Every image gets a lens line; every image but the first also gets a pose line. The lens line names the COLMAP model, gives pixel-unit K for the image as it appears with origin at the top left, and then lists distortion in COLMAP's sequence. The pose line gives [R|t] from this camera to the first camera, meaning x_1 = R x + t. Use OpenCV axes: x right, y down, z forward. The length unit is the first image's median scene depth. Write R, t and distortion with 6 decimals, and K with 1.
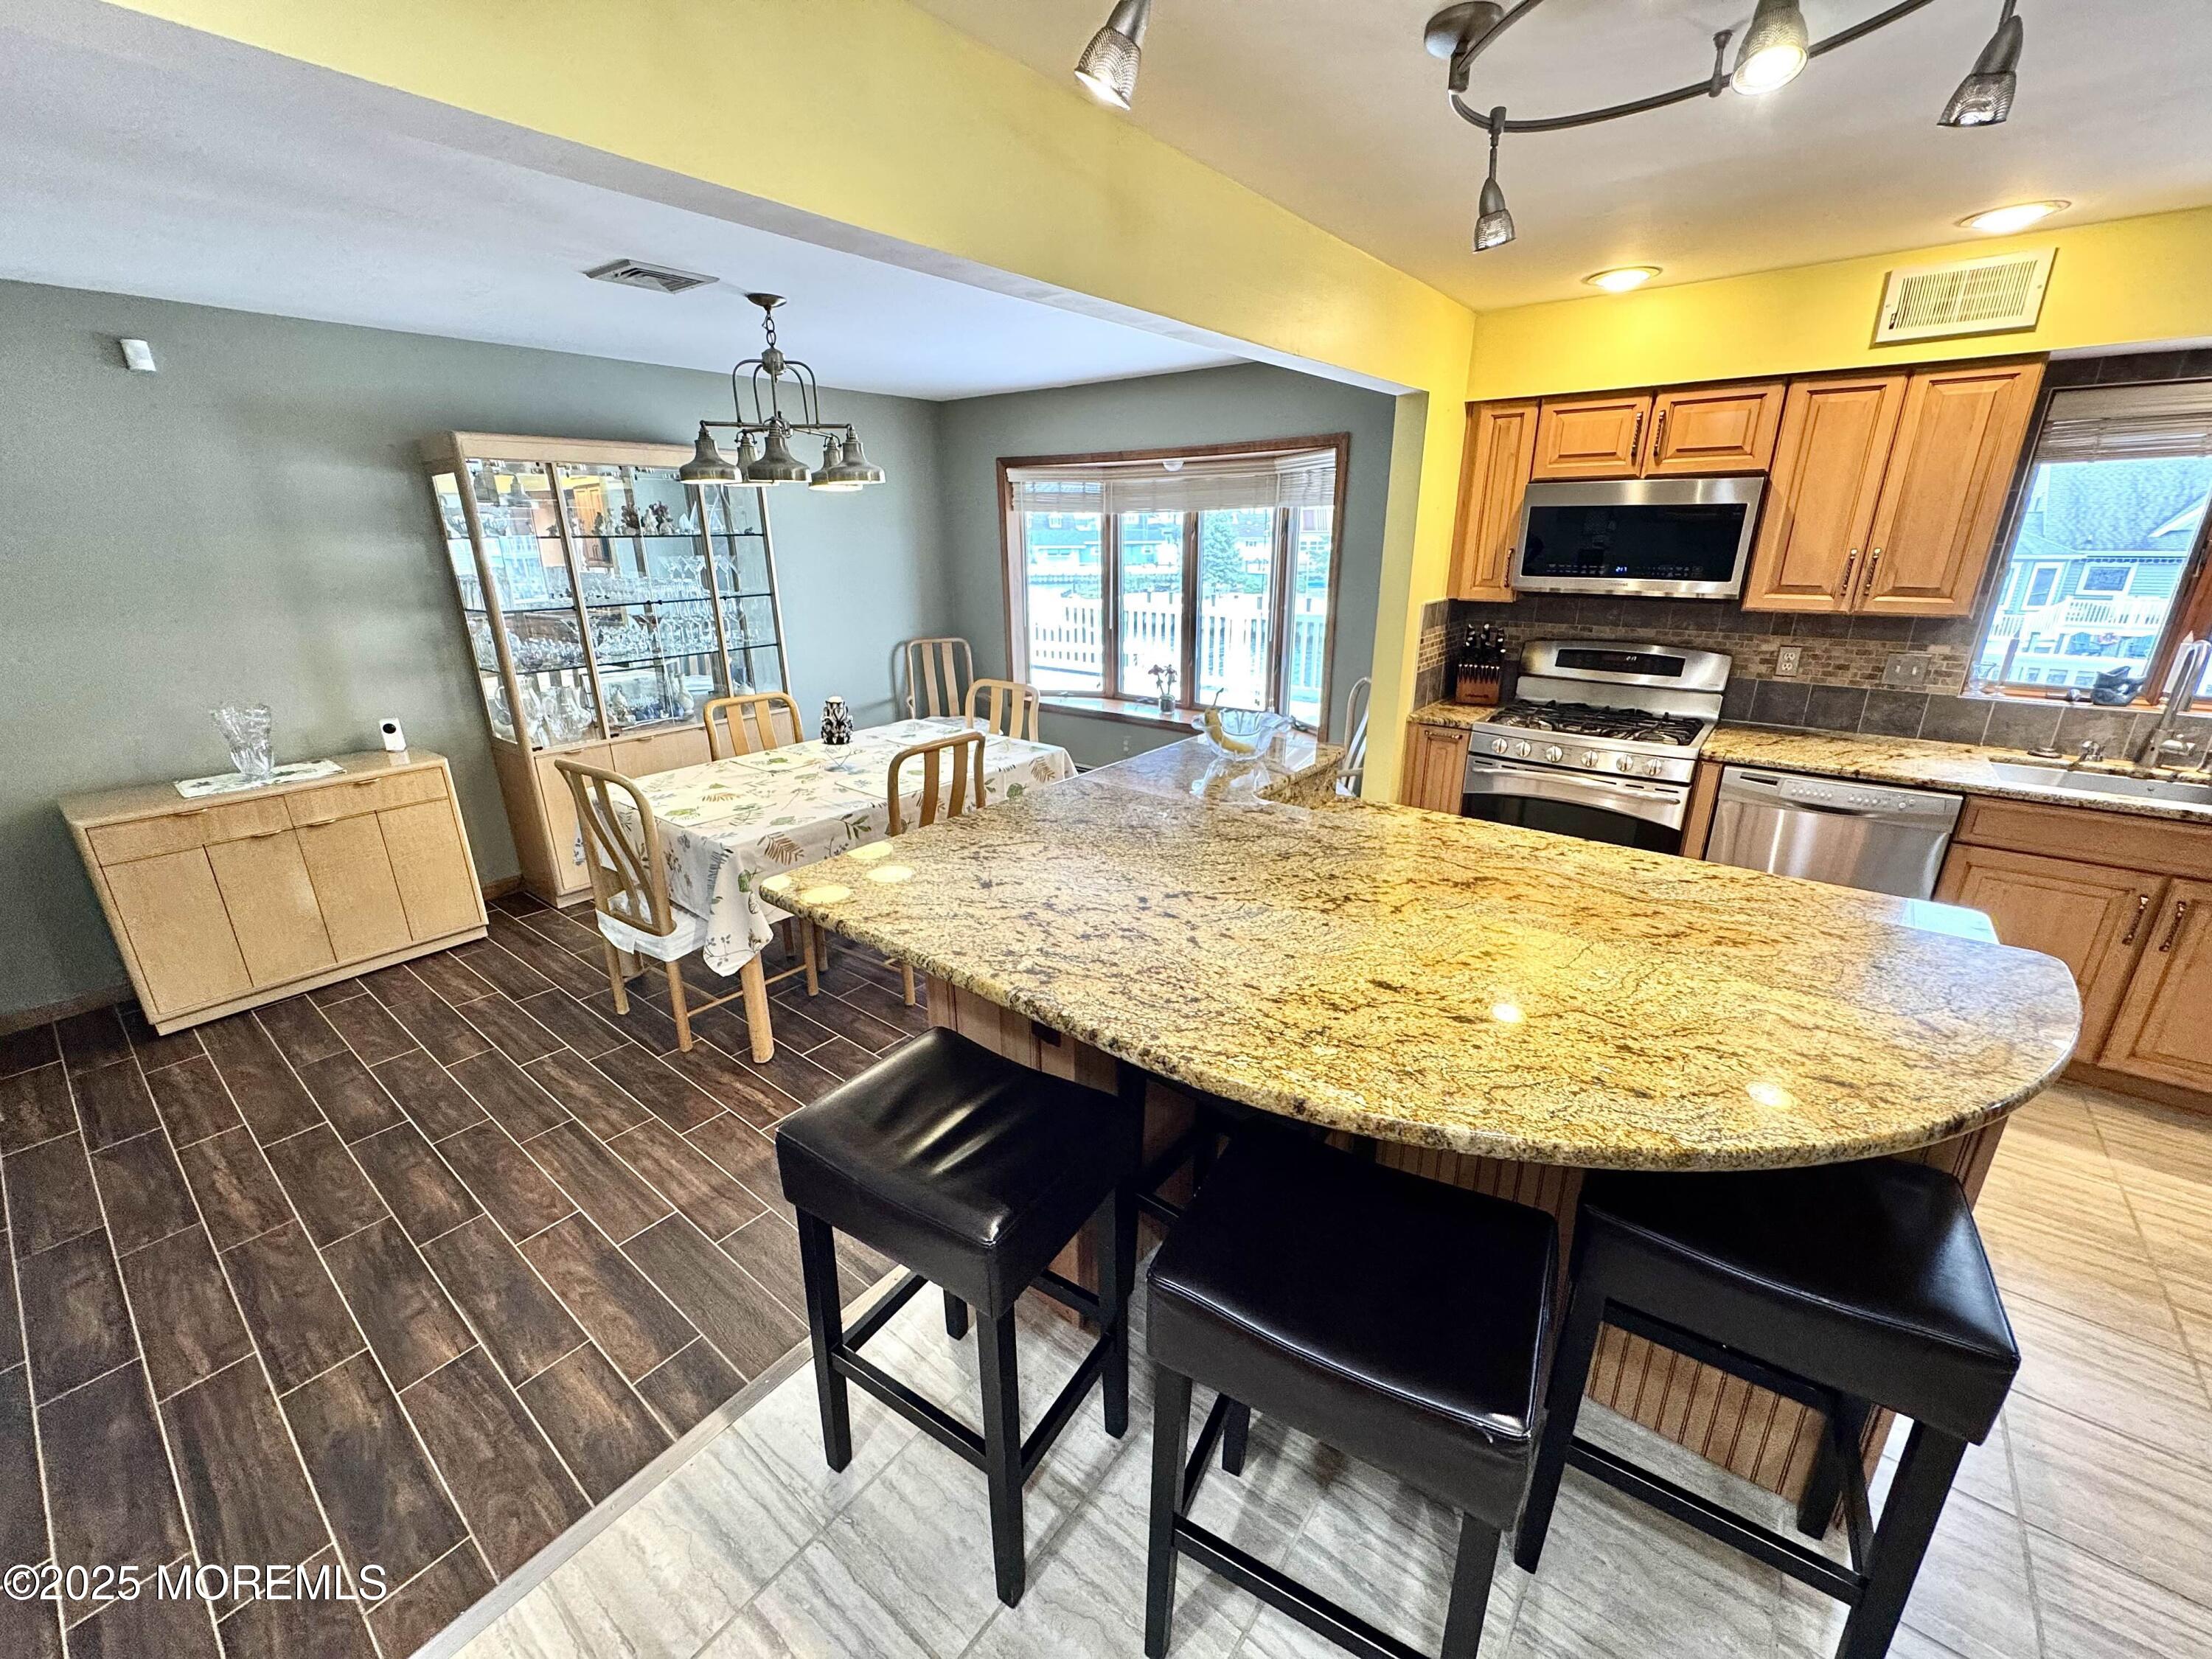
lens RADIAL K [[880.4, 0, 1139.5], [0, 880.4, 830.5], [0, 0, 1]] dist [-0.001243, 0.000386]
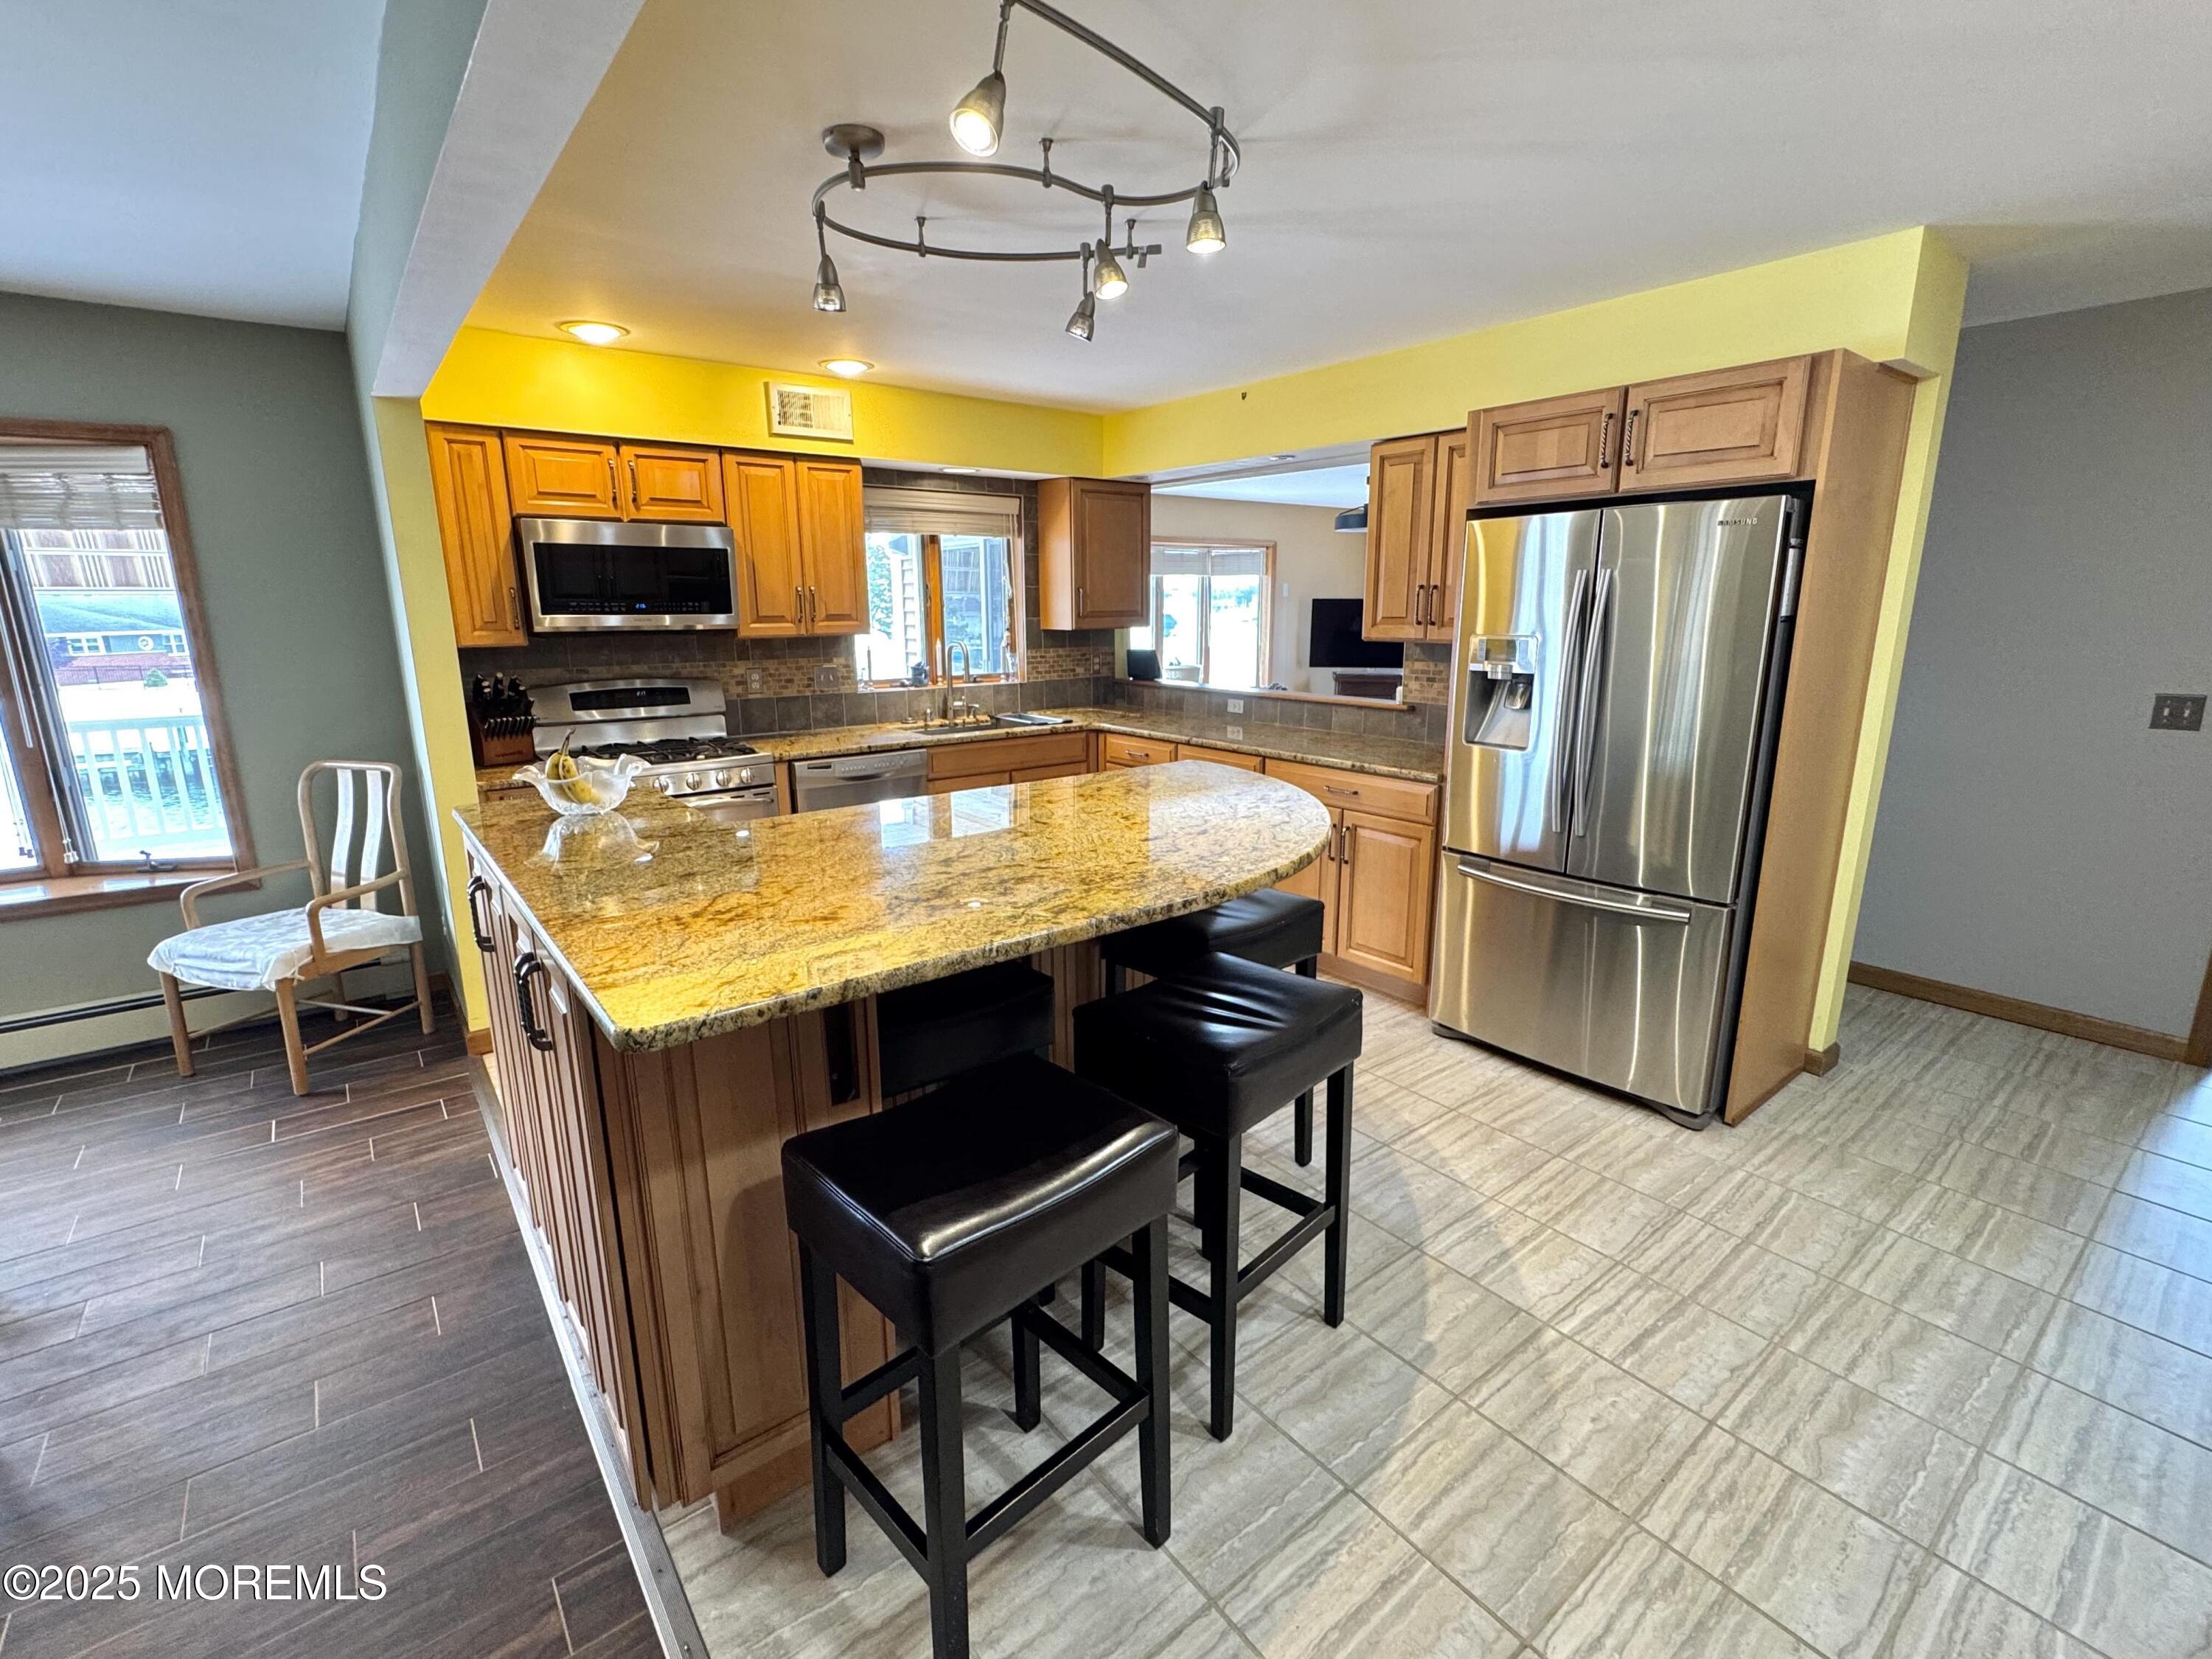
lens RADIAL K [[989.4, 0, 1081.5], [0, 989.4, 829.7], [0, 0, 1]] dist [-0.002883, -0.000582]
pose [[0.260004, -0.211602, 0.942137, -0.486491], [0.316726, 0.940403, 0.123804, -0.028038], [-0.912185, 0.266210, 0.311528, 0.236604]]
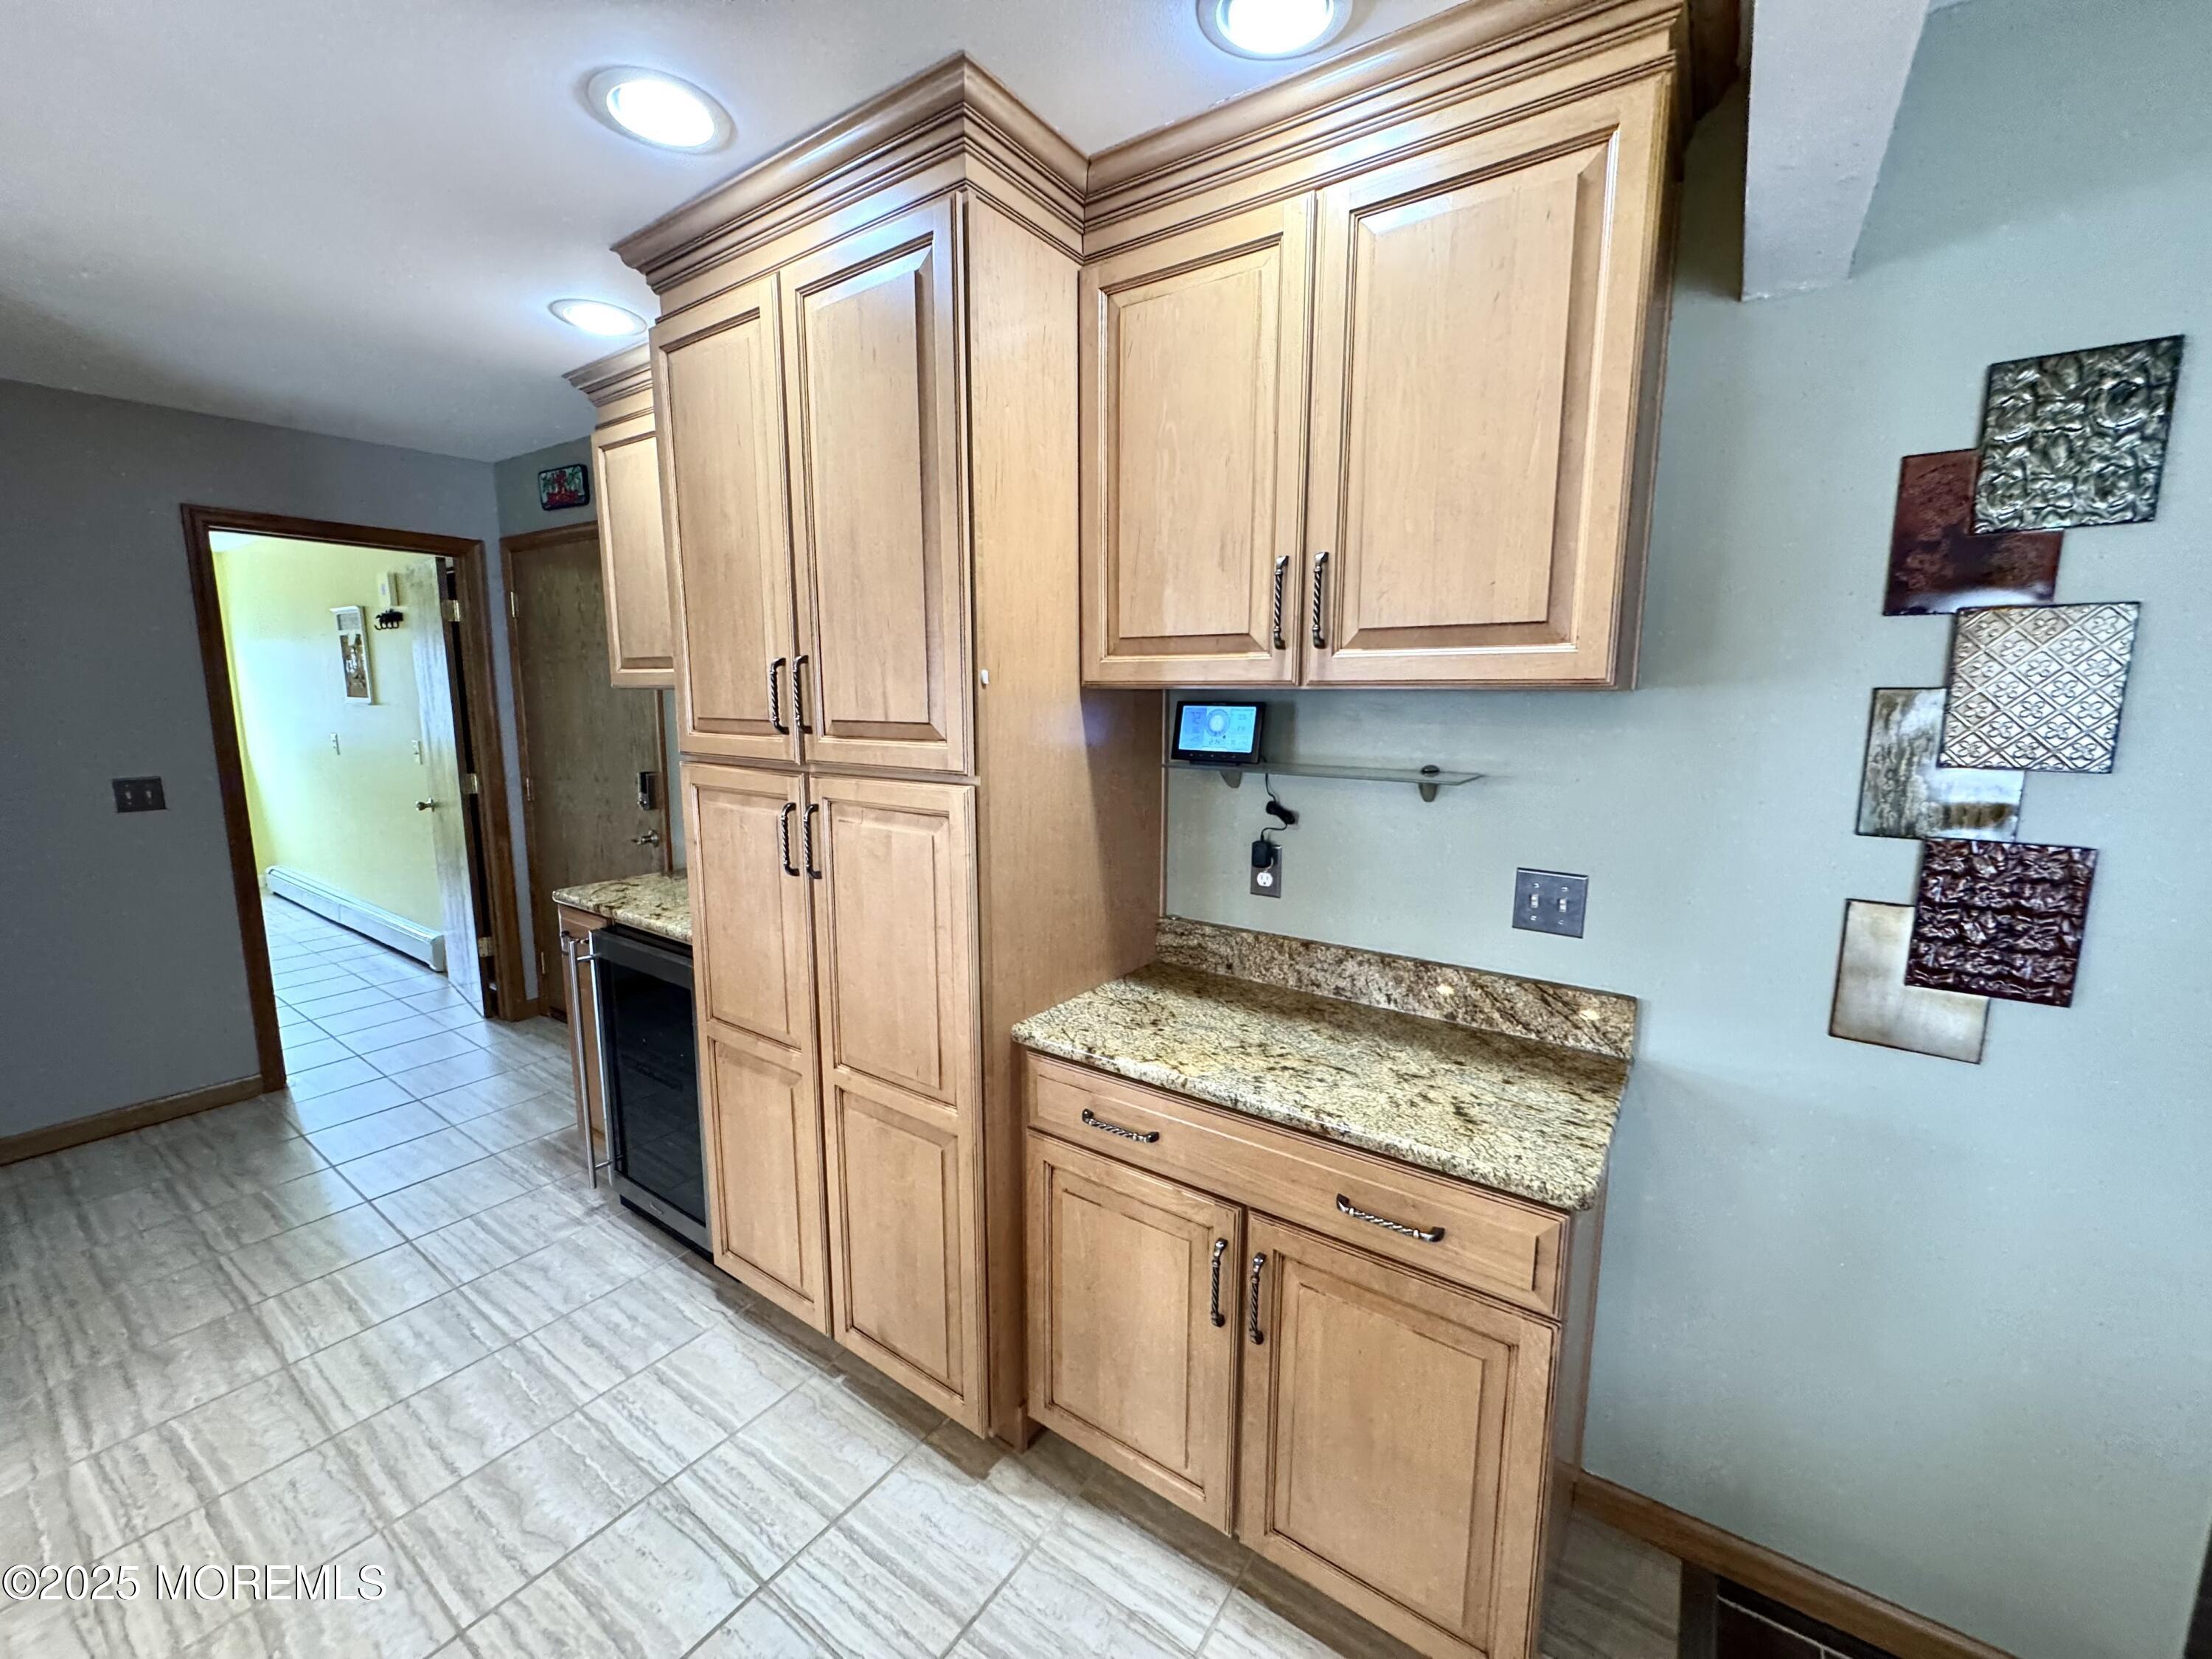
lens RADIAL K [[880.4, 0, 1127.3], [0, 880.4, 817.3], [0, 0, 1]] dist [-0.001243, 0.000386]
pose [[-0.998474, 0.012454, -0.053805, -0.230809], [-0.013615, 0.888671, 0.458343, -0.085230], [0.053523, 0.458376, -0.887146, 0.397113]]
